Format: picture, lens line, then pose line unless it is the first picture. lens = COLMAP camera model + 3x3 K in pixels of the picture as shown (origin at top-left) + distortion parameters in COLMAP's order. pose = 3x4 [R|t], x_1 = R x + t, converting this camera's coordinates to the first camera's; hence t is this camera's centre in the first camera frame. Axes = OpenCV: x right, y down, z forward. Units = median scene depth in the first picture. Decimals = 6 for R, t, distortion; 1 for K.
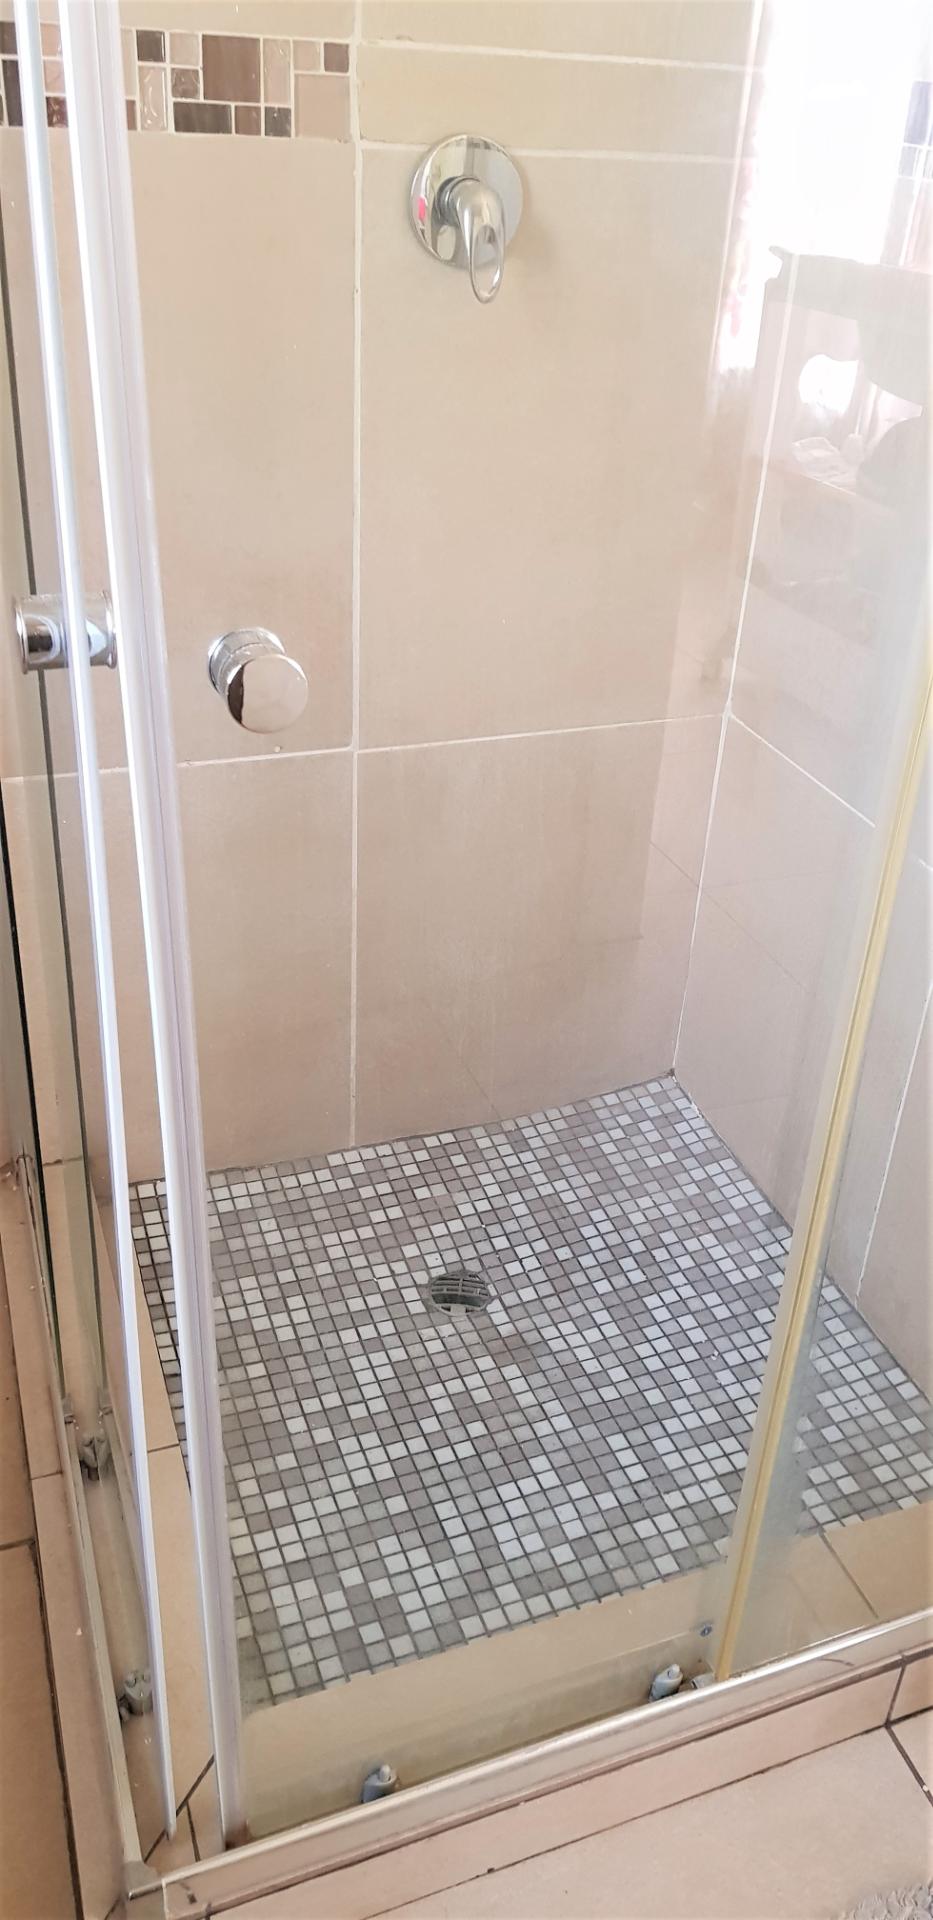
lens RADIAL K [[1487.6, 0, 504.2], [0, 1487.6, 902.9], [0, 0, 1]] dist [0.105880, -0.198200]
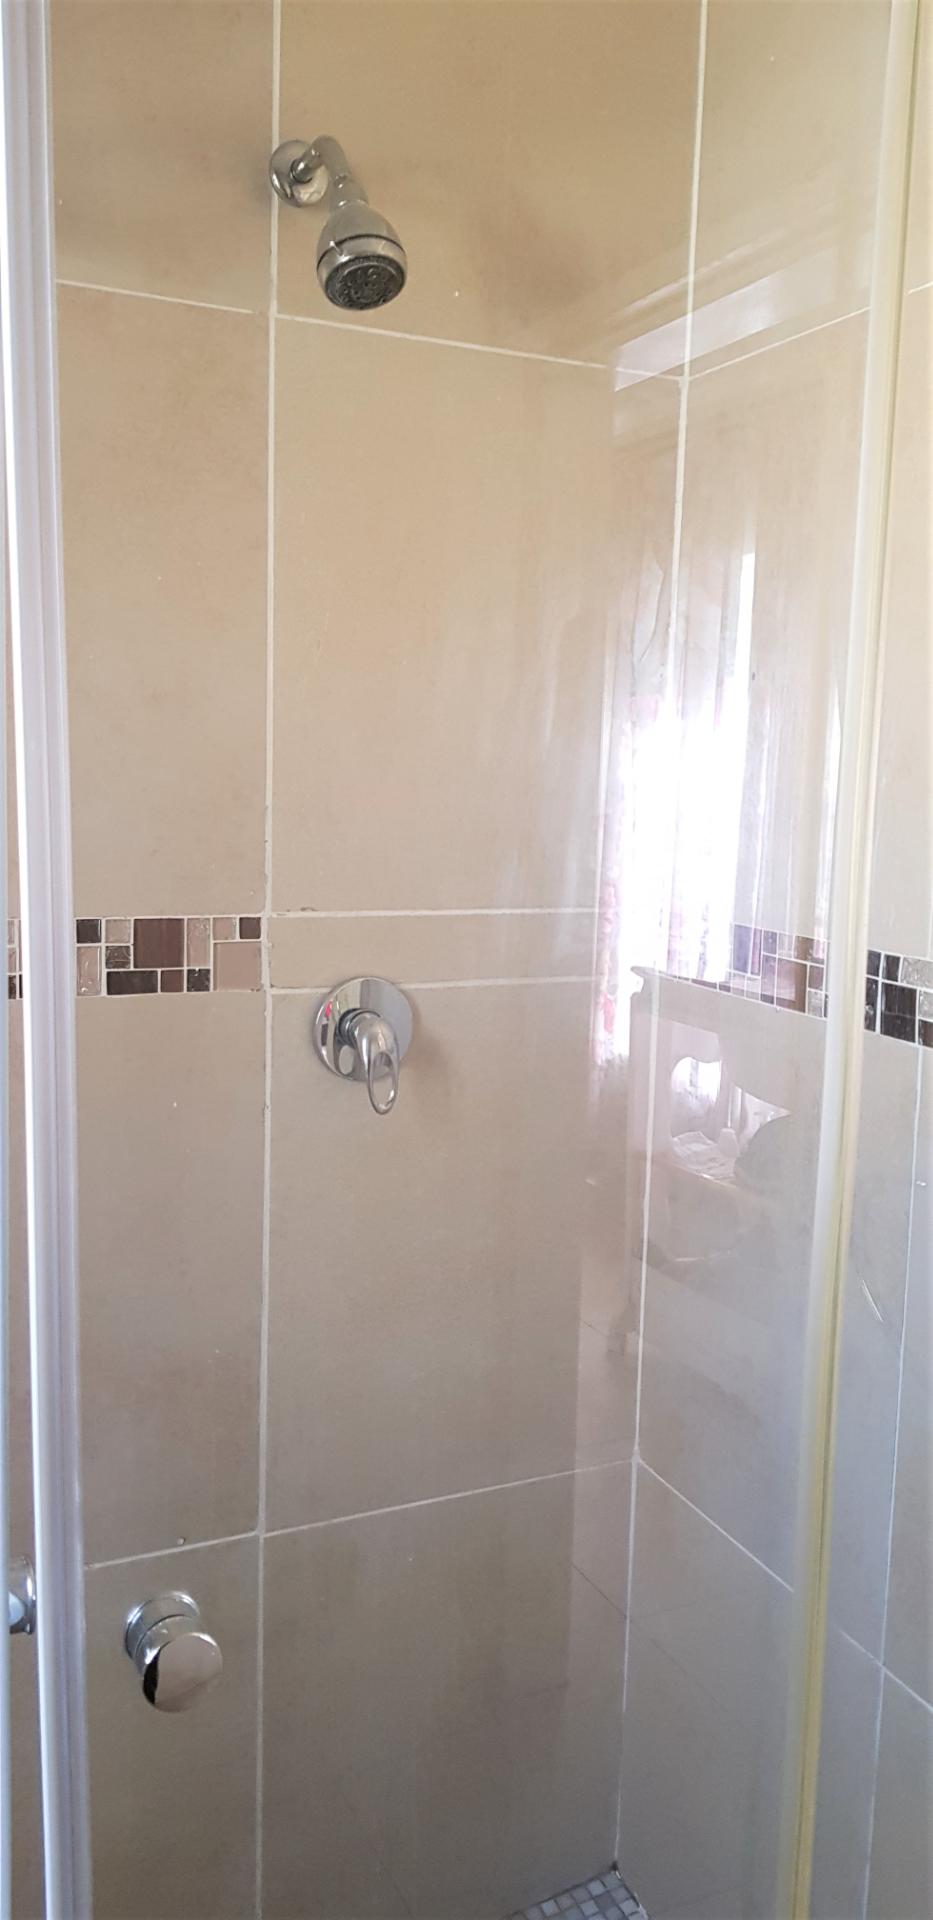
lens RADIAL K [[1487.6, 0, 504.2], [0, 1487.6, 902.9], [0, 0, 1]] dist [0.105880, -0.198200]
pose [[0.996713, -0.038089, 0.071503, 0.003457], [0.062853, 0.920431, -0.385820, -0.092309], [-0.051118, 0.389046, 0.919799, -0.073919]]
